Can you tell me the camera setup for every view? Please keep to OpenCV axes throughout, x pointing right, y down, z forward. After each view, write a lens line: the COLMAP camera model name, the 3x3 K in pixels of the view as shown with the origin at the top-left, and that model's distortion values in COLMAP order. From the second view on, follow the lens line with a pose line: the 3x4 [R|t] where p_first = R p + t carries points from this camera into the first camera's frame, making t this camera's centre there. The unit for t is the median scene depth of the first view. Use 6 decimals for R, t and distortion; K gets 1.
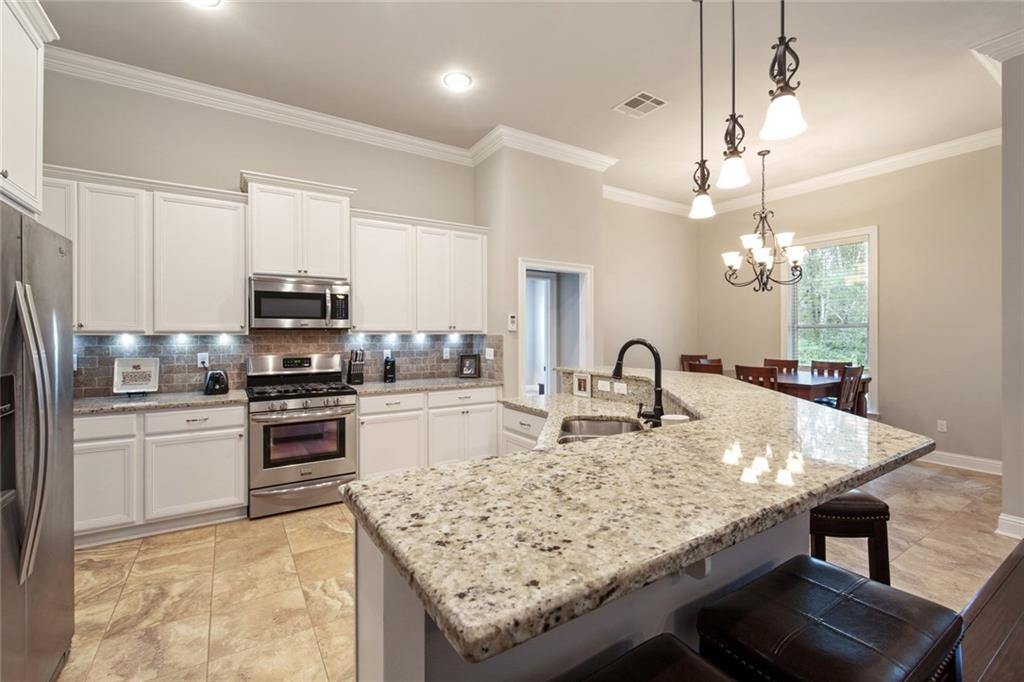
lens RADIAL K [[446.9, 0, 507.6], [0, 446.9, 337.5], [0, 0, 1]] dist [0.000306, -0.001973]
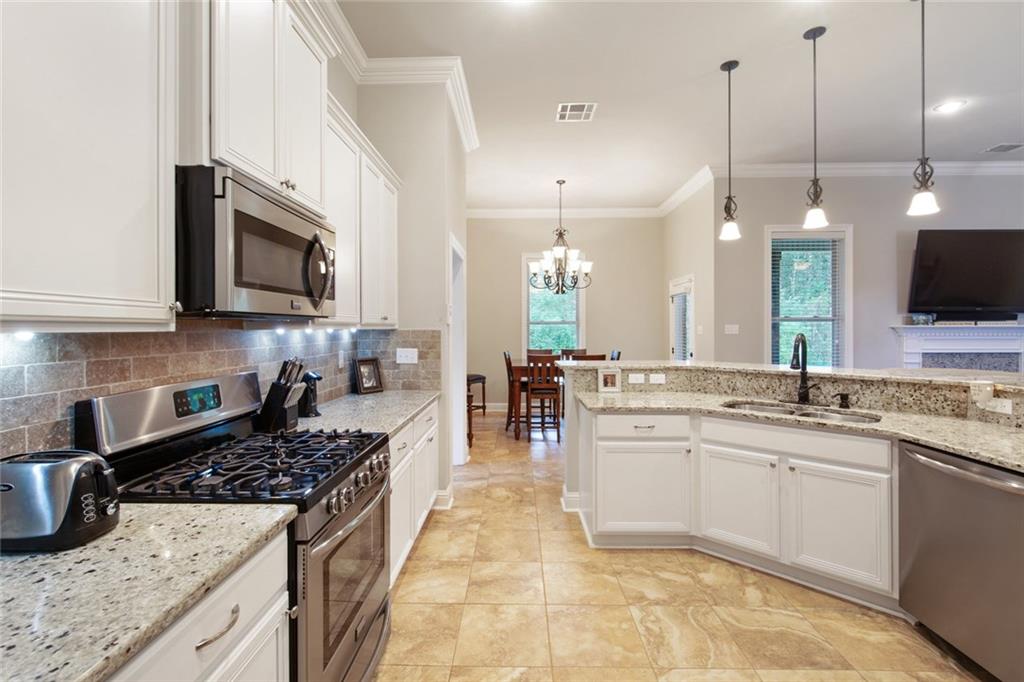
lens RADIAL K [[446.9, 0, 513.3], [0, 446.9, 331.0], [0, 0, 1]] dist [0.000306, -0.001973]
pose [[0.545169, -0.005498, 0.838308, -0.673586], [0.006181, 0.999978, 0.002538, -0.005693], [-0.838303, 0.003798, 0.545191, 0.557563]]
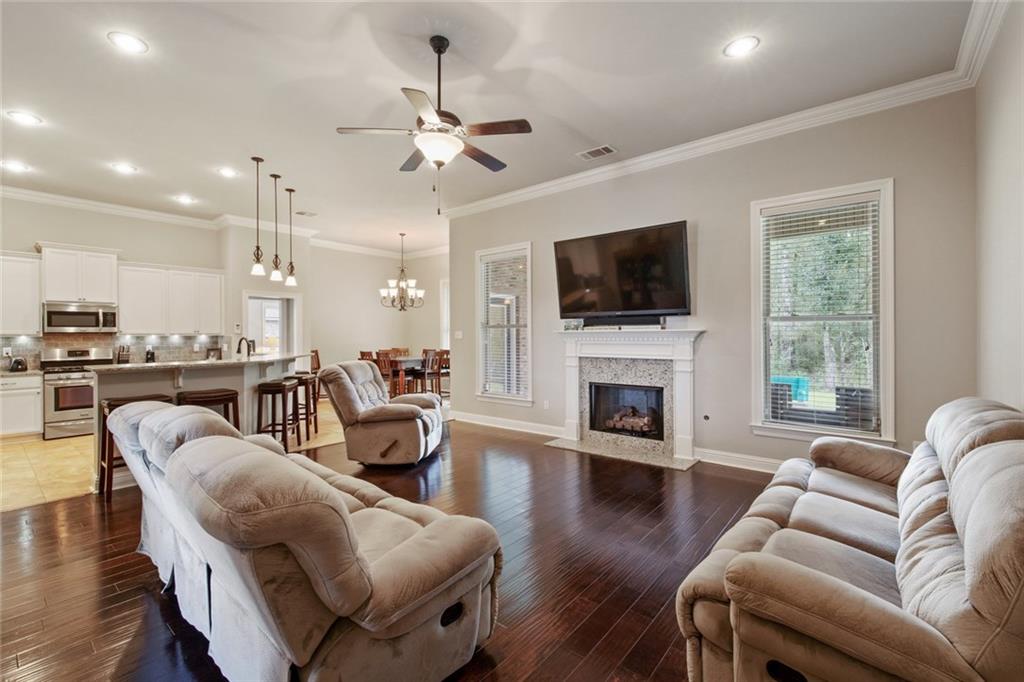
lens RADIAL K [[446.9, 0, 512.8], [0, 446.9, 336.8], [0, 0, 1]] dist [0.000306, -0.001973]
pose [[0.949086, -0.005724, 0.314965, 0.540297], [0.007000, 0.999971, -0.002921, 0.011882], [-0.314939, 0.004977, 0.949099, -1.085186]]
